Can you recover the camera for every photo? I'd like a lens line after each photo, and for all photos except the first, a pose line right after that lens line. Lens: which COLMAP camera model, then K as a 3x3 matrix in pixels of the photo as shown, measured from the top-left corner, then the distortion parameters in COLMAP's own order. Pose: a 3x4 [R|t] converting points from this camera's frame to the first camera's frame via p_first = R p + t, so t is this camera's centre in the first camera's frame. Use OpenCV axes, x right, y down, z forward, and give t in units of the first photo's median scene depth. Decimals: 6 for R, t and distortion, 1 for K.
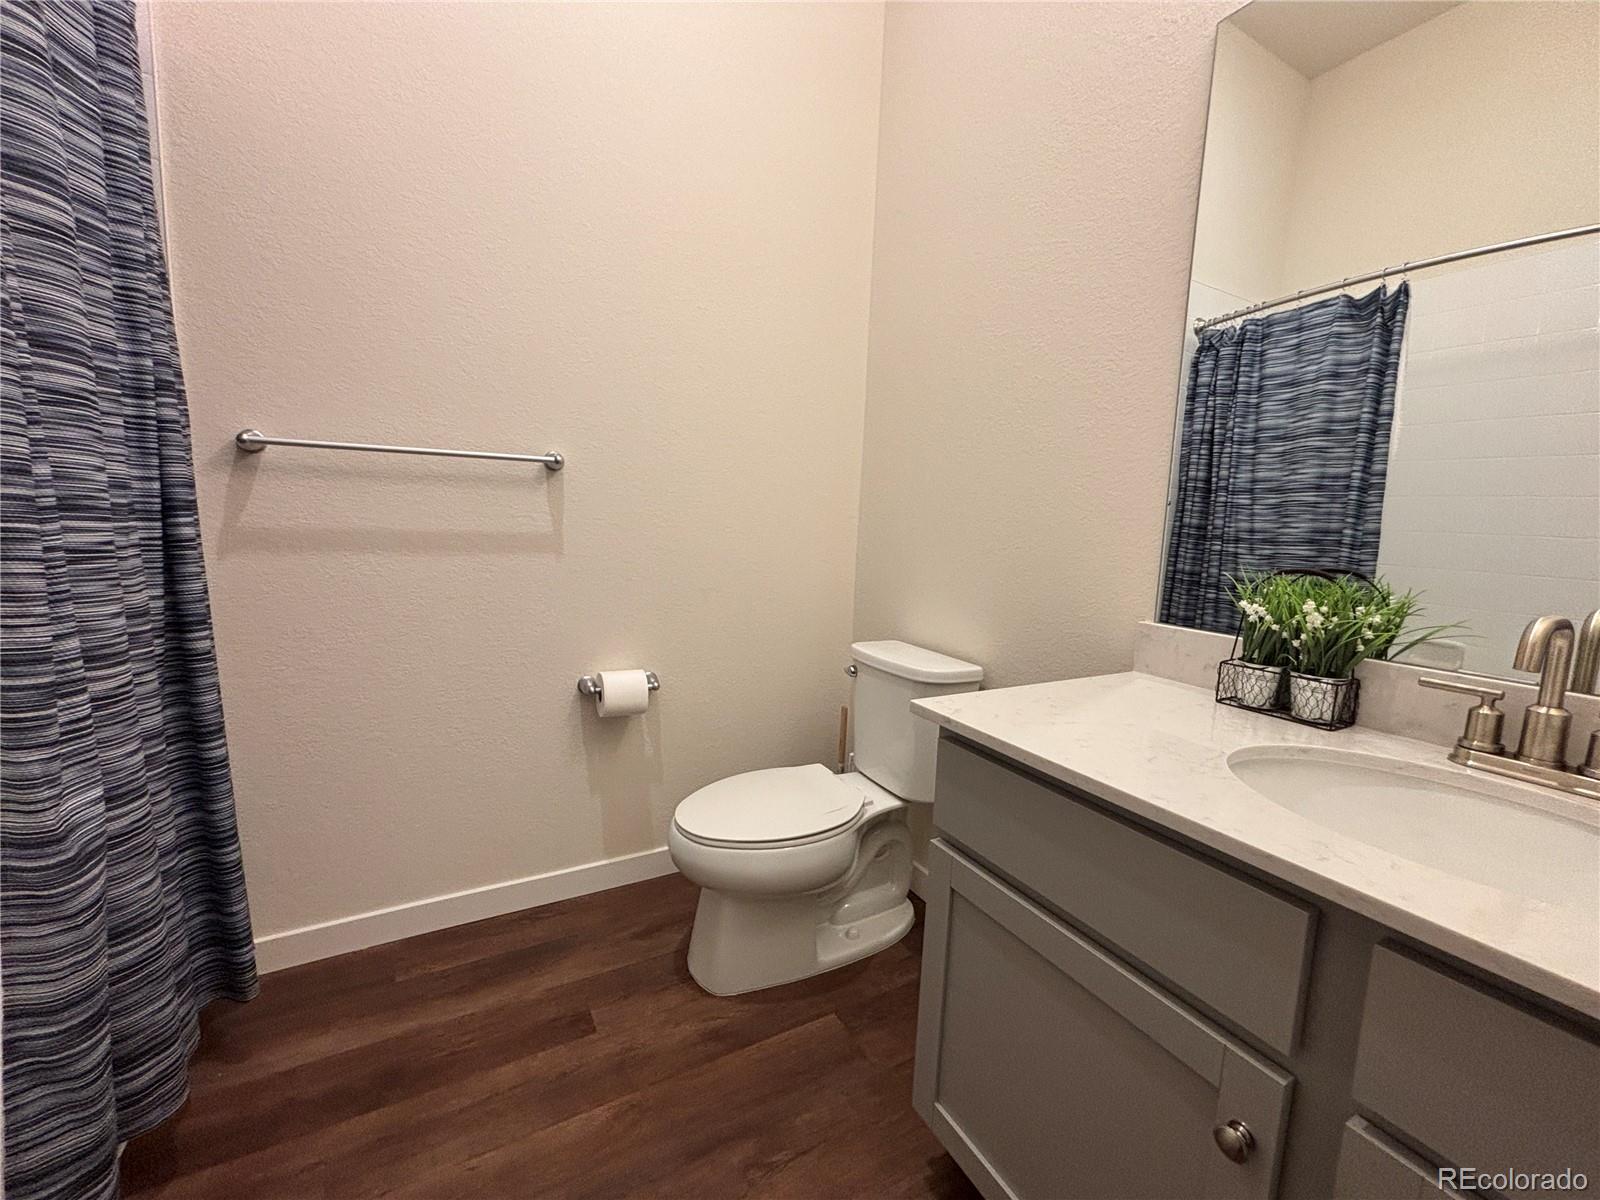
lens RADIAL K [[640.4, 0, 801.5], [0, 640.4, 595.0], [0, 0, 1]] dist [0.004096, 0.001839]
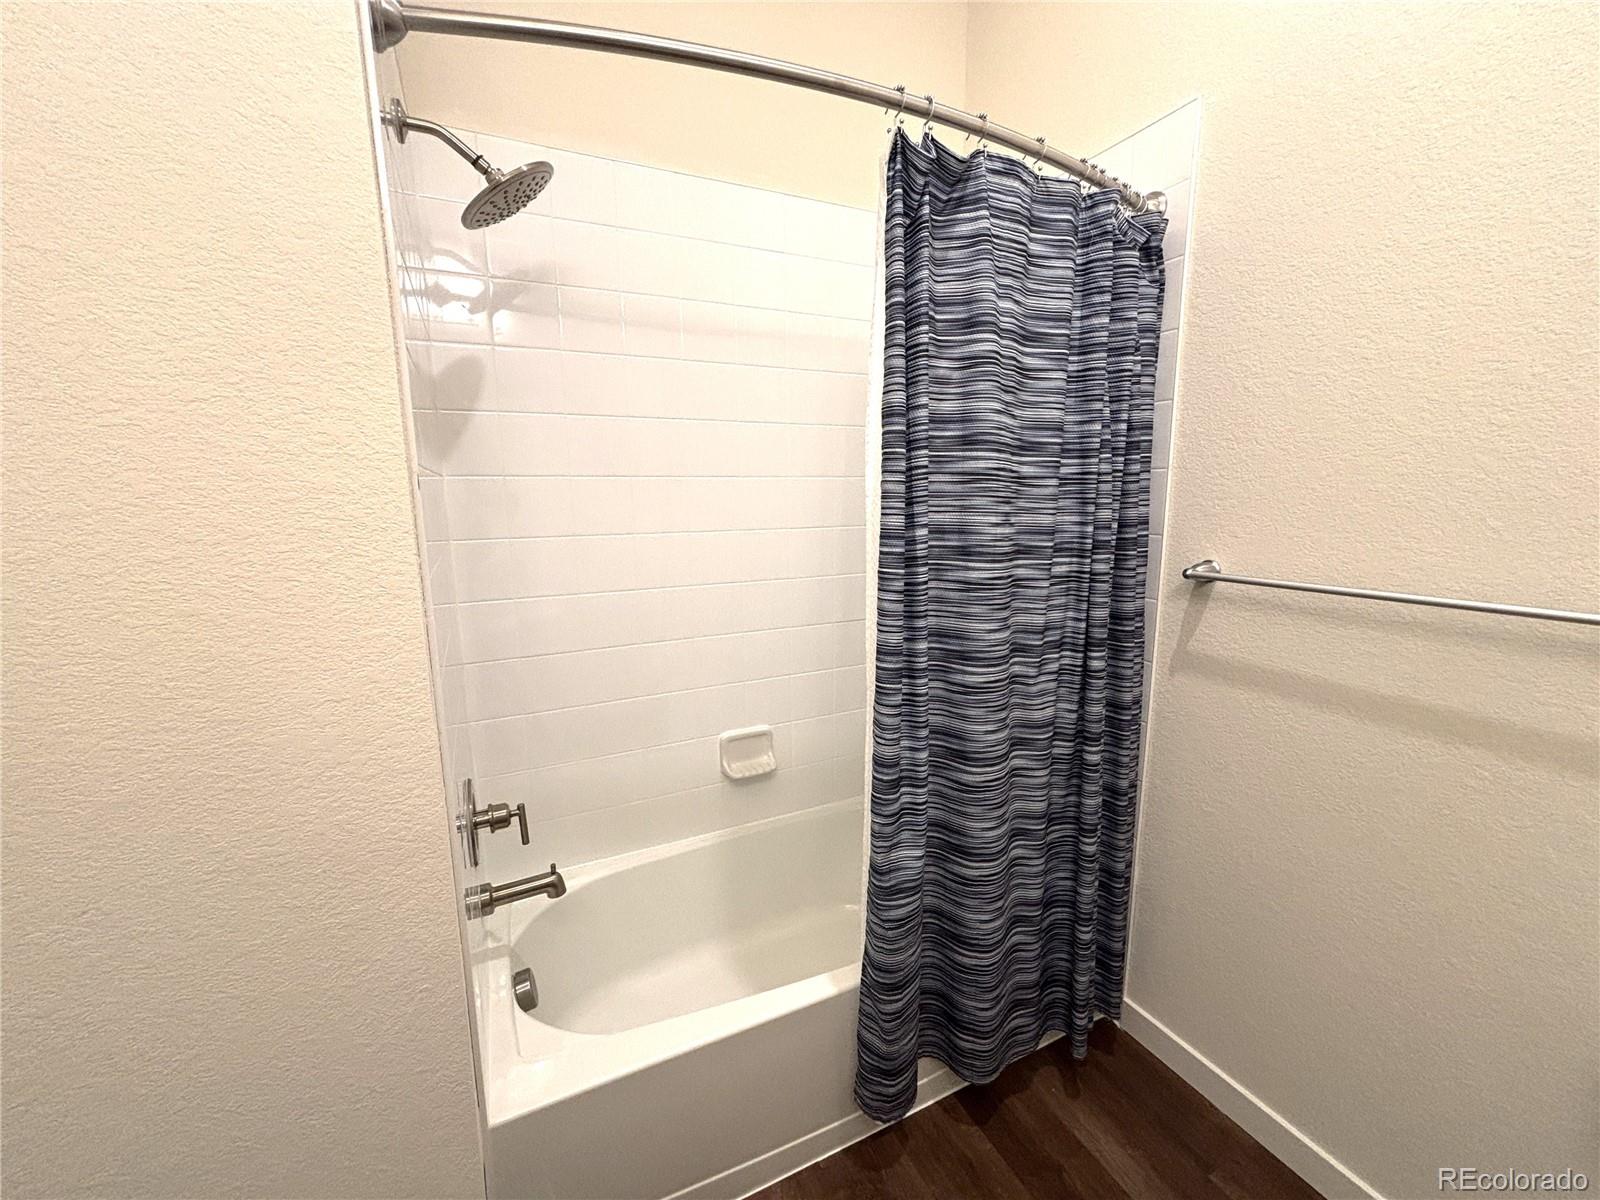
lens RADIAL K [[640.4, 0, 800.9], [0, 640.4, 606.9], [0, 0, 1]] dist [0.004096, 0.001839]
pose [[-0.059120, 0.141312, -0.988198, 0.236484], [-0.116341, 0.982208, 0.147416, -0.323091], [0.991448, 0.123683, -0.041628, 0.513759]]
